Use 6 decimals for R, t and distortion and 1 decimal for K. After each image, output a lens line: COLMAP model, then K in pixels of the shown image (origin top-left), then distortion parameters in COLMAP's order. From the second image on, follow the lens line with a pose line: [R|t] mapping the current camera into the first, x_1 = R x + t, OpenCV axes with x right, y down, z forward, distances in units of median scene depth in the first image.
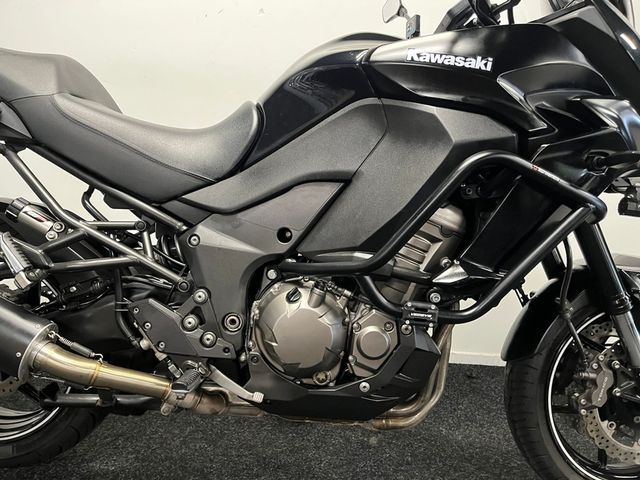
lens RADIAL K [[485.1, 0, 320.0], [0, 485.1, 240.0], [0, 0, 1]] dist [0.068050, -0.092038]
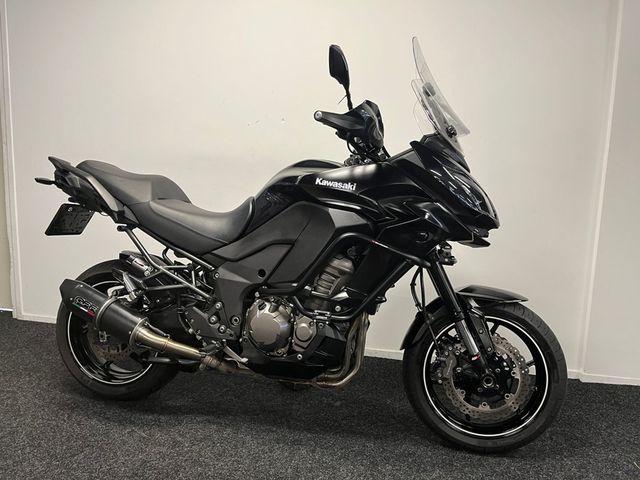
lens RADIAL K [[485.1, 0, 320.0], [0, 485.1, 240.0], [0, 0, 1]] dist [0.068050, -0.092038]
pose [[0.979329, -0.007410, -0.202140, 0.513673], [-0.001497, 0.999036, -0.043875, -0.055448], [0.202271, 0.043271, 0.978373, -0.759047]]
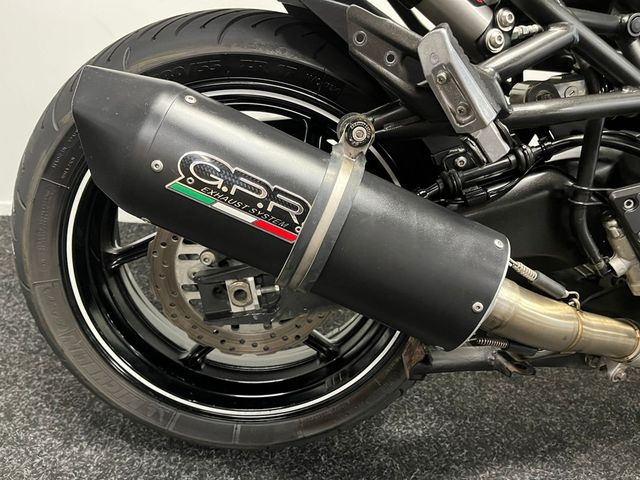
lens RADIAL K [[485.1, 0, 320.0], [0, 485.1, 240.0], [0, 0, 1]] dist [0.068050, -0.092038]
pose [[0.998618, -0.014878, 0.050403, -0.709290], [0.001109, 0.964842, 0.262827, 0.047461], [-0.052542, -0.262408, 0.963526, 0.525168]]
